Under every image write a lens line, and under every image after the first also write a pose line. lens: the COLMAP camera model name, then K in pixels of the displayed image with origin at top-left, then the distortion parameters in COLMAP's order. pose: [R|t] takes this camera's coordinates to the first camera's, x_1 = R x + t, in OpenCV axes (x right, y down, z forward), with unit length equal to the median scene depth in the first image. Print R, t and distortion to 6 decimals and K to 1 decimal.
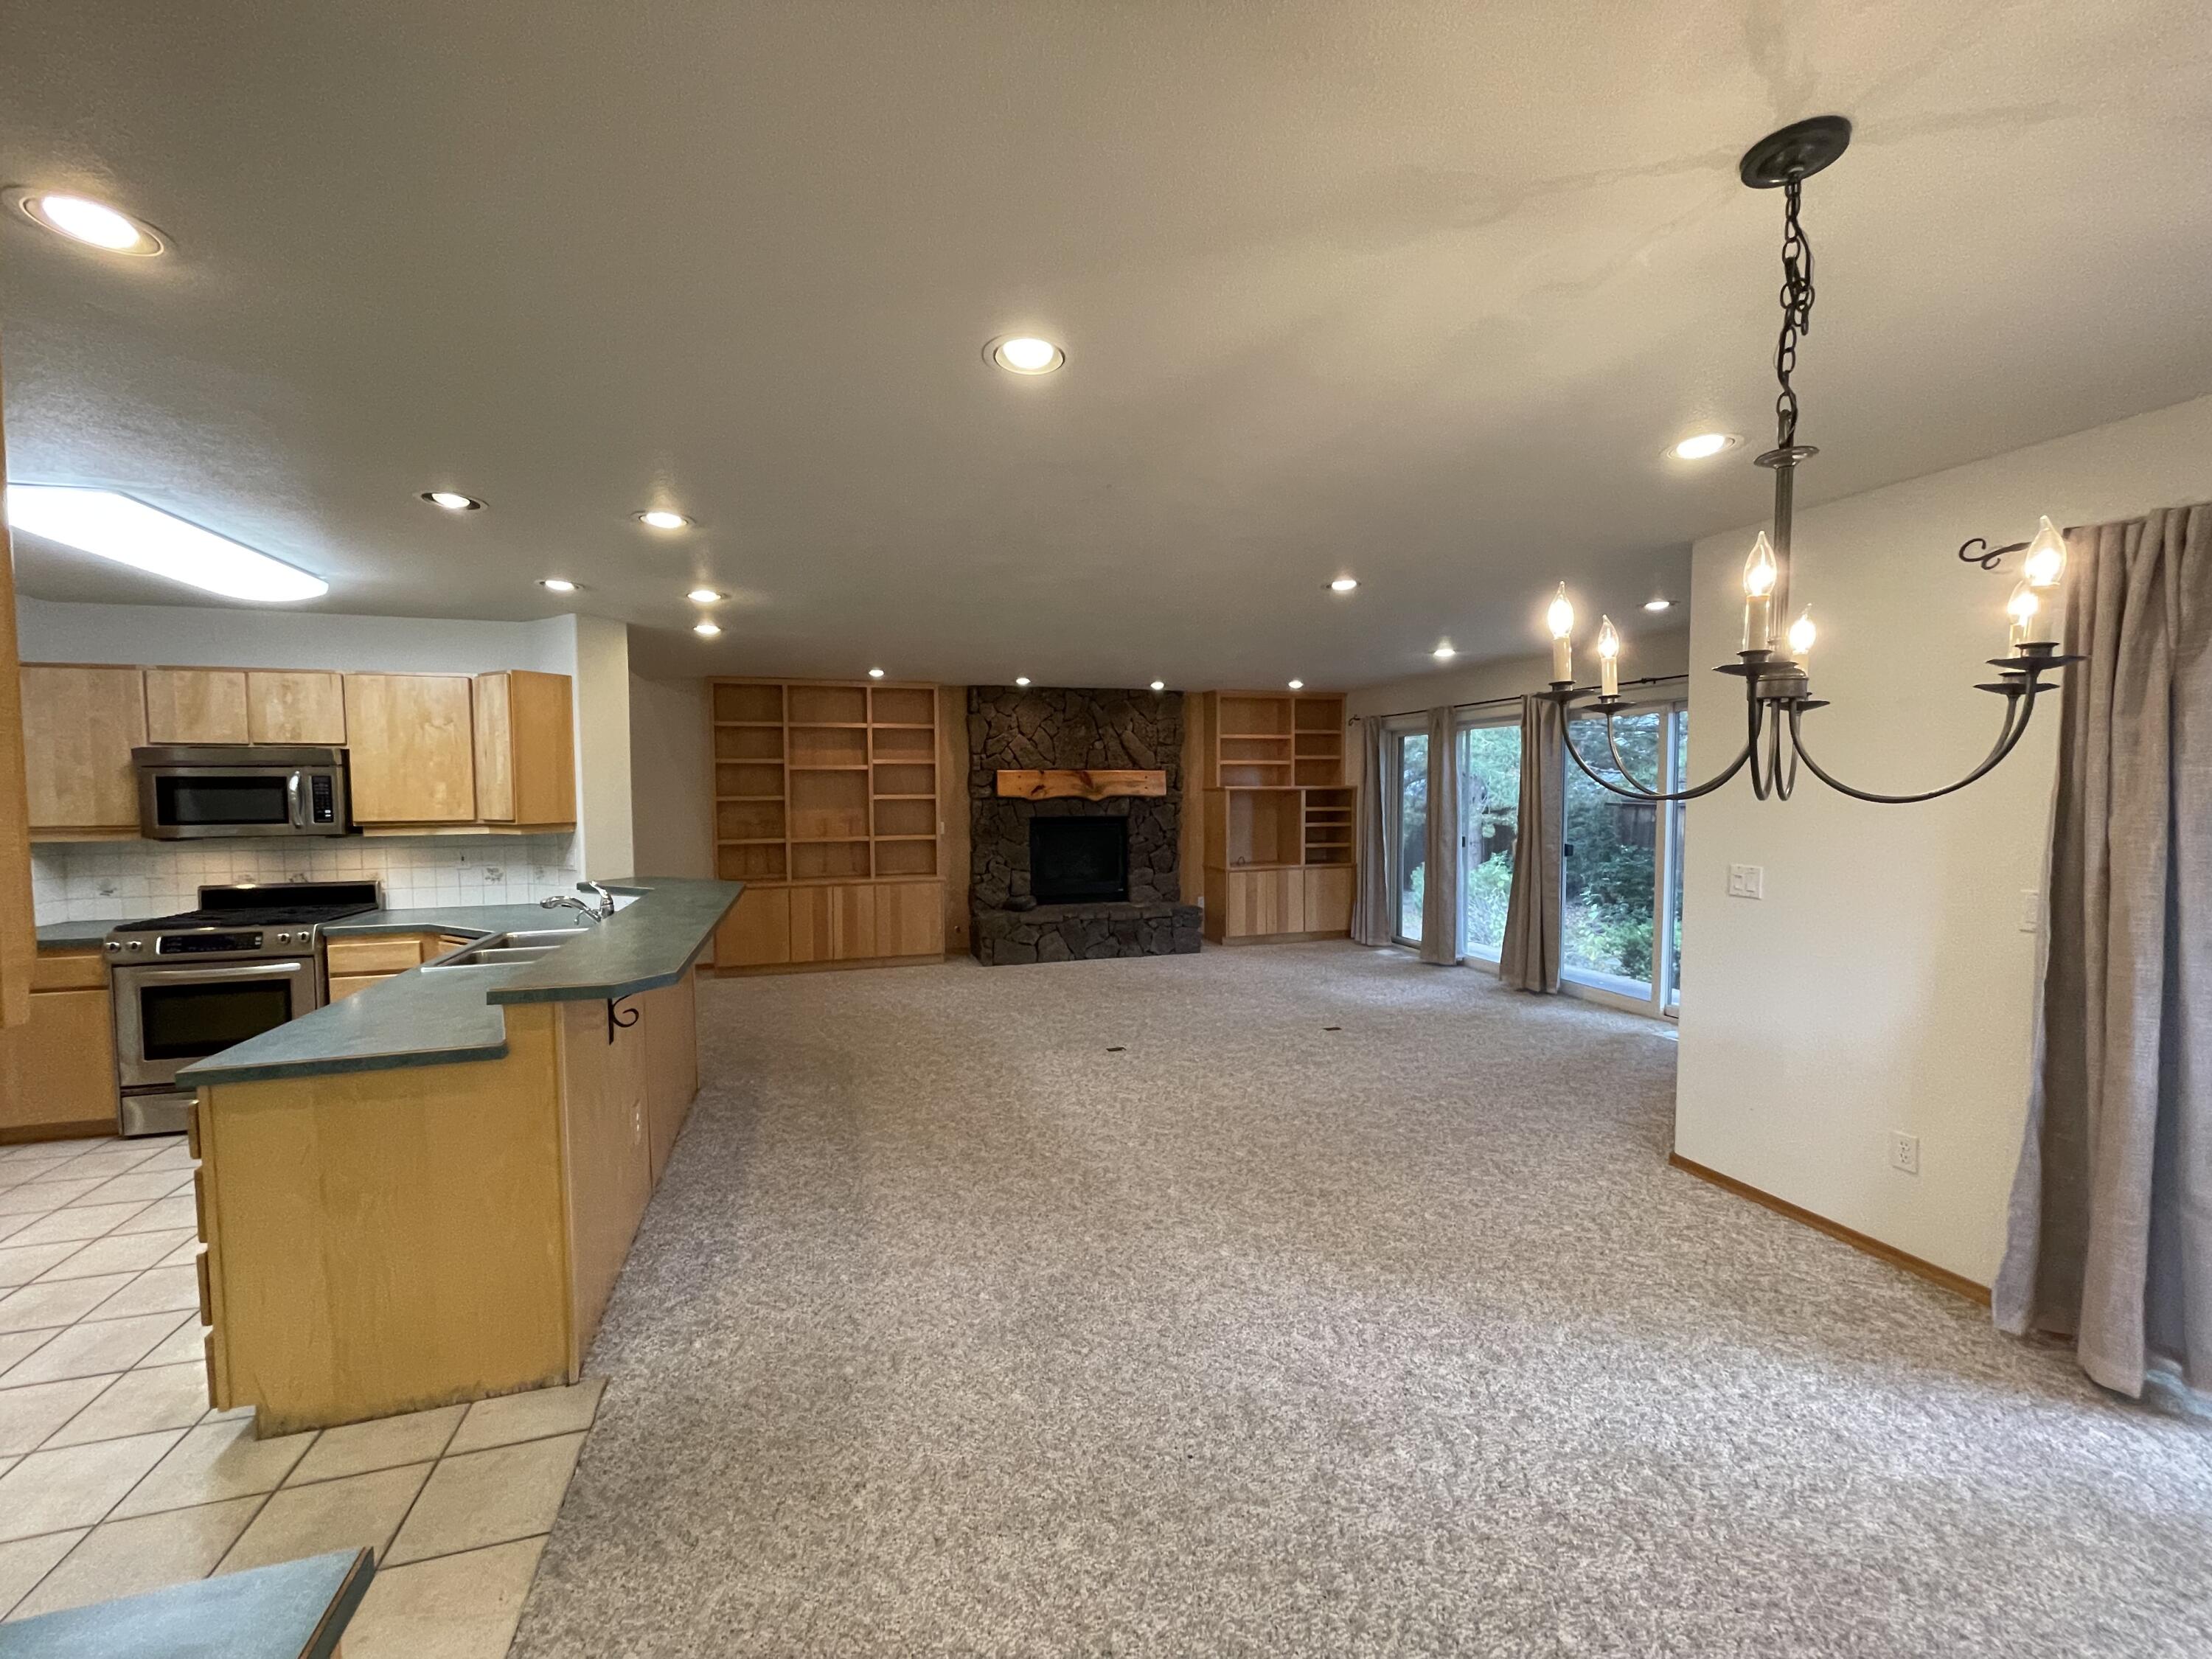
lens RADIAL K [[894.1, 0, 1101.8], [0, 894.1, 828.7], [0, 0, 1]] dist [-0.003393, -0.000197]
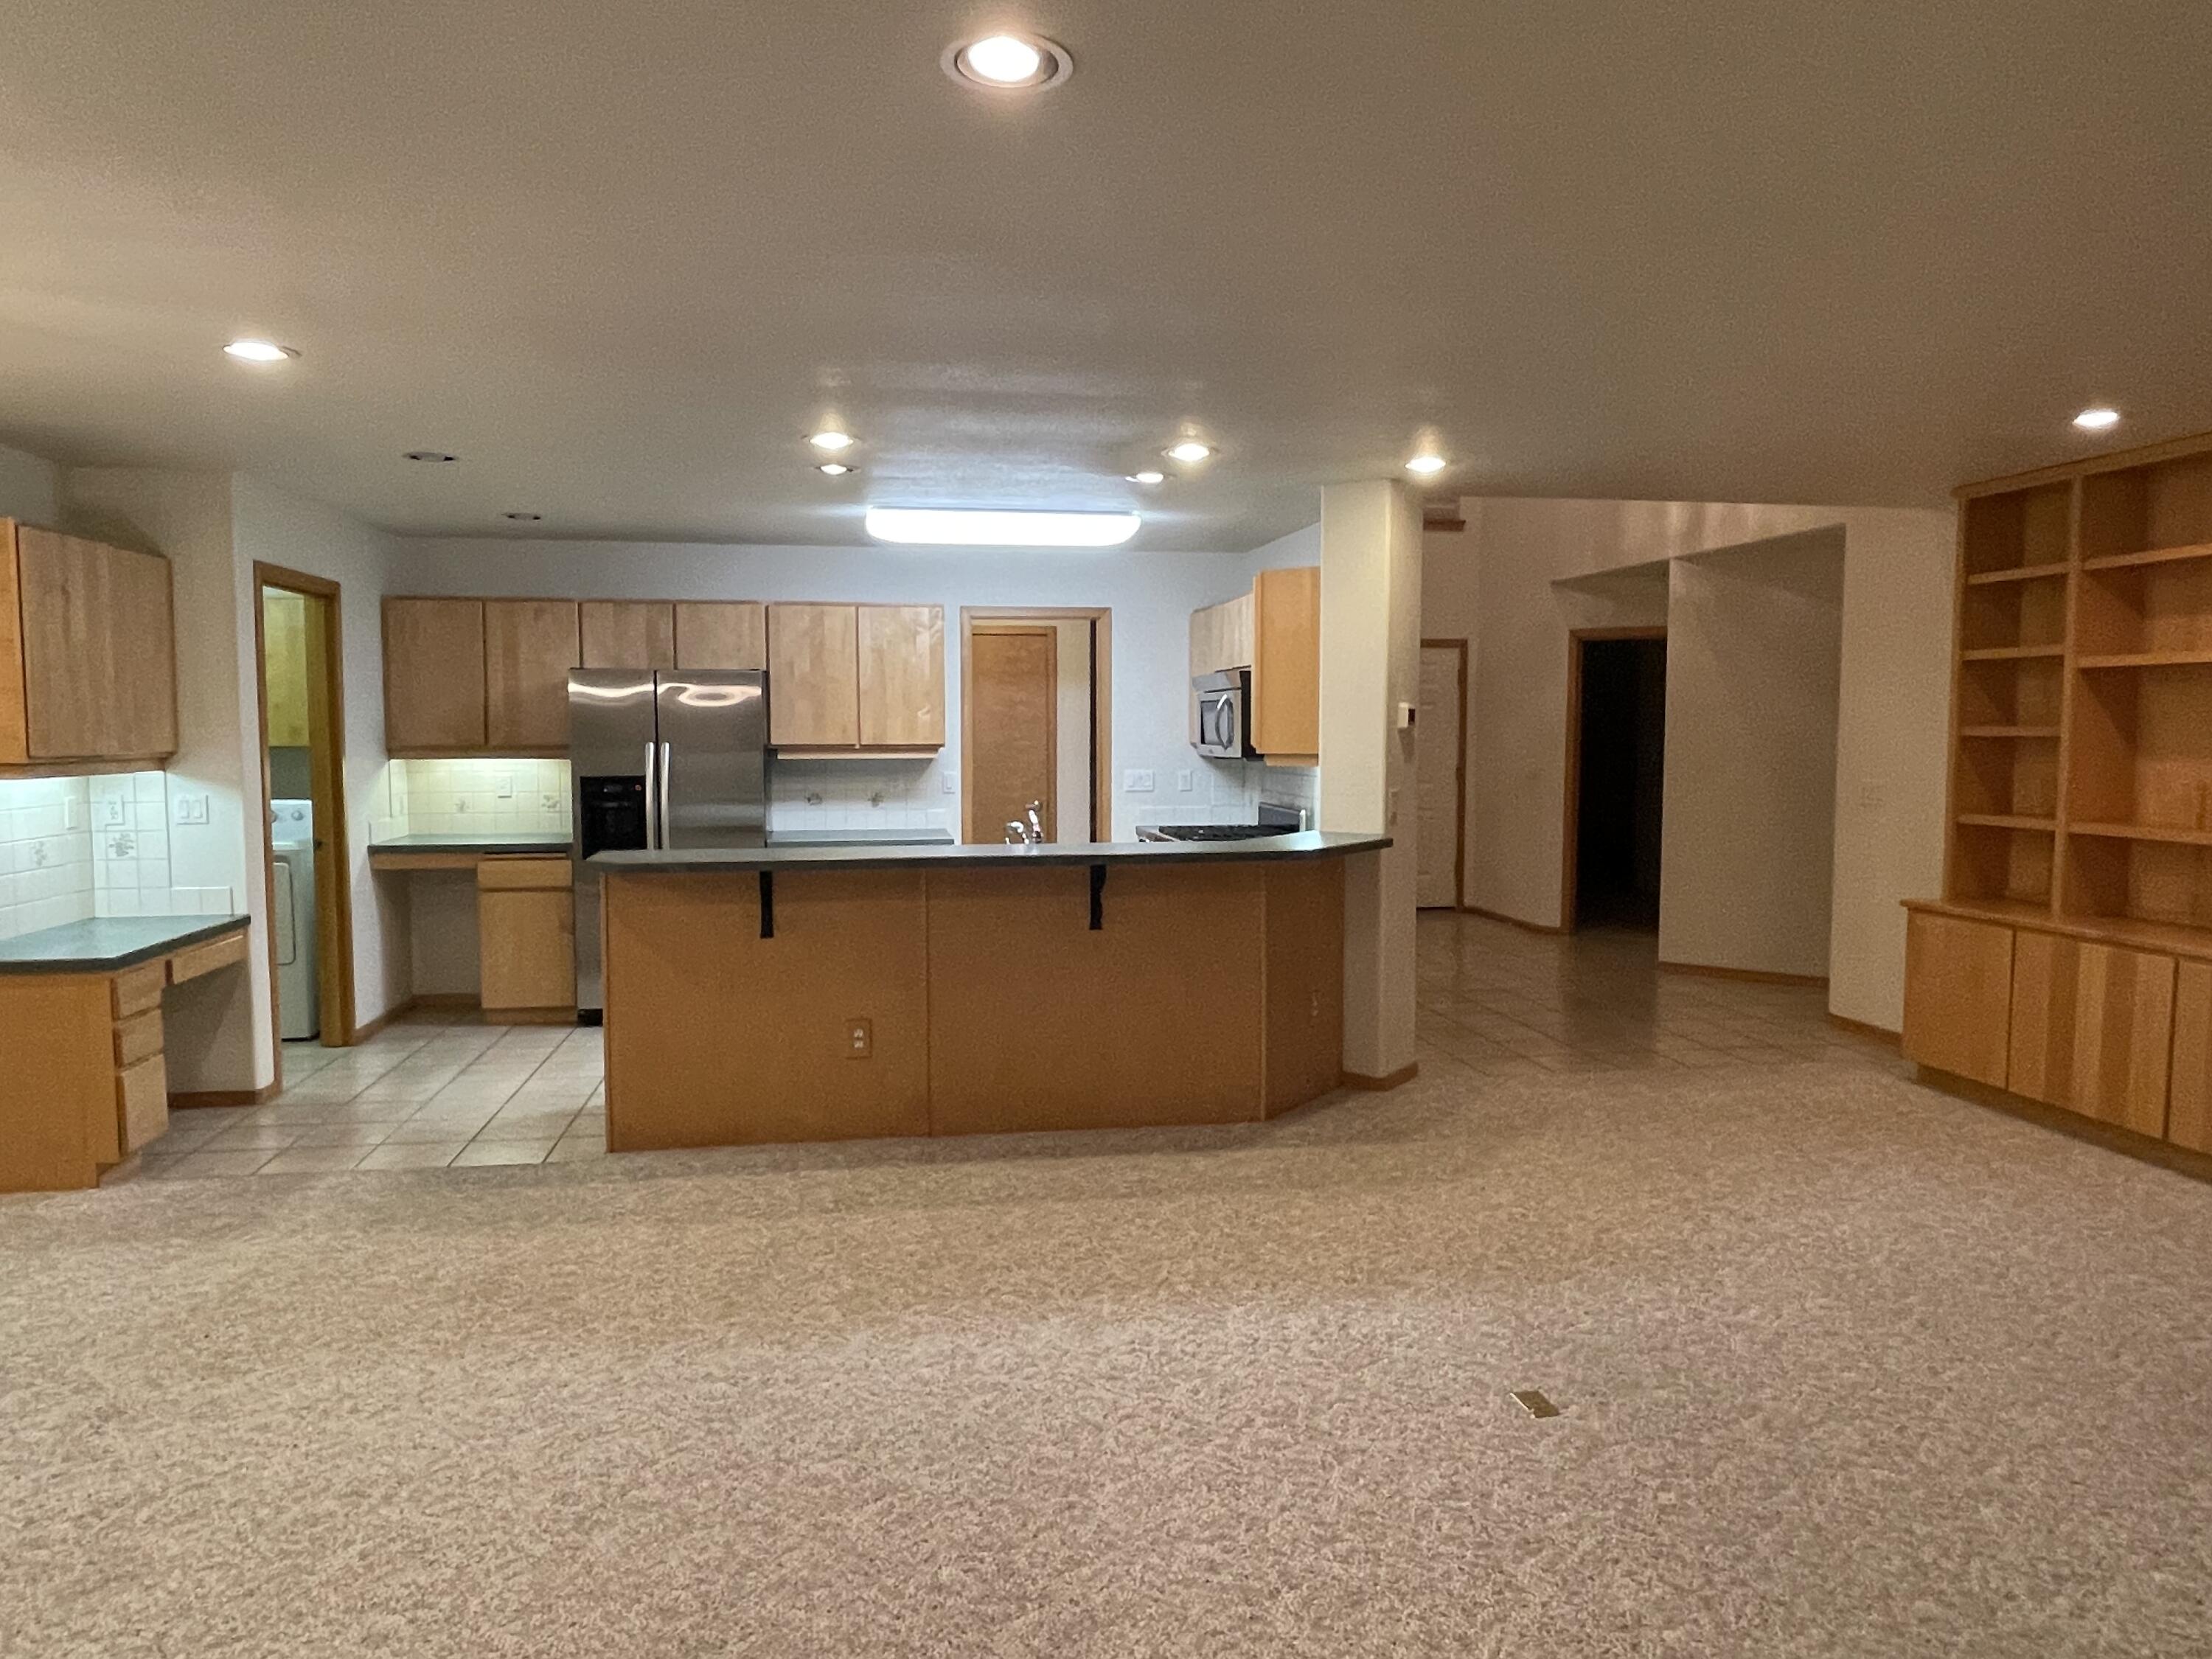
lens RADIAL K [[1457.4, 0, 1074.7], [0, 1457.4, 827.1], [0, 0, 1]] dist [0.010533, -0.016176]
pose [[-0.156314, 0.076314, -0.984755, 0.439314], [-0.045215, 0.995413, 0.084317, -0.025944], [0.986672, 0.057705, -0.152146, 0.615917]]
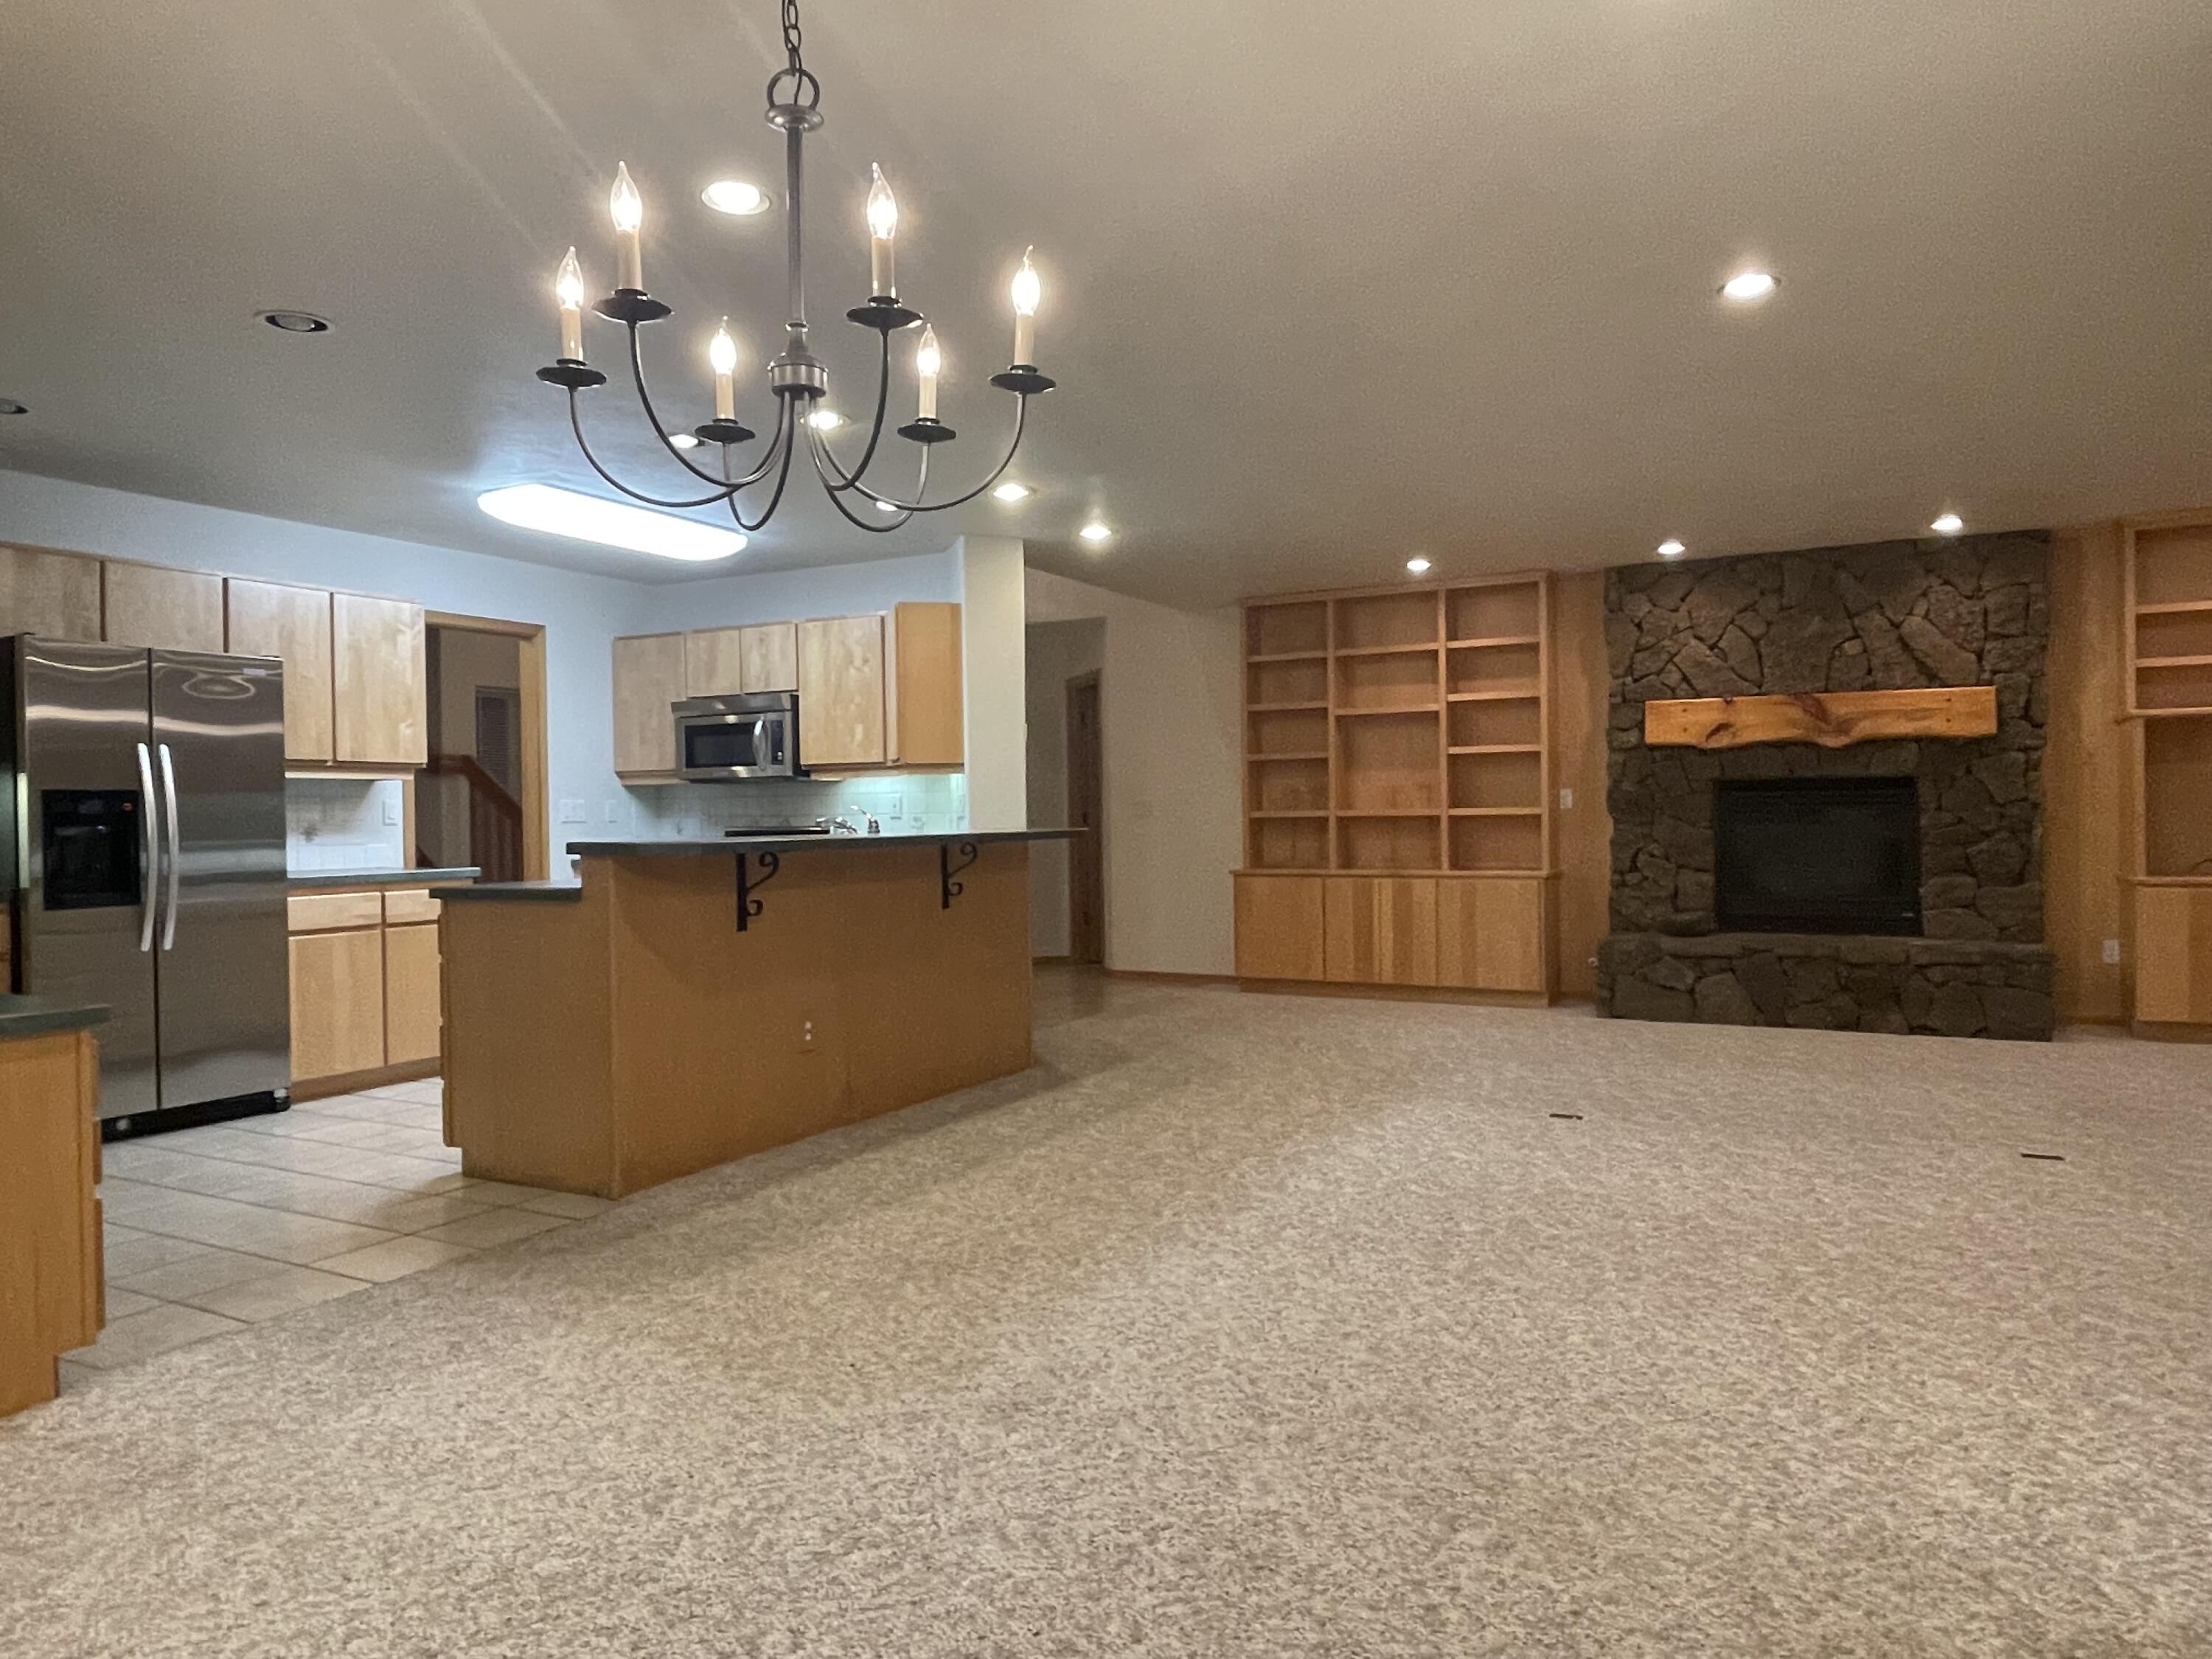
lens RADIAL K [[1457.4, 0, 1087.8], [0, 1457.4, 819.0], [0, 0, 1]] dist [0.010533, -0.016176]
pose [[0.693878, -0.003463, -0.720084, 0.354326], [-0.024670, 0.999287, -0.028578, 0.055478], [0.719670, 0.037594, 0.693298, 0.041438]]
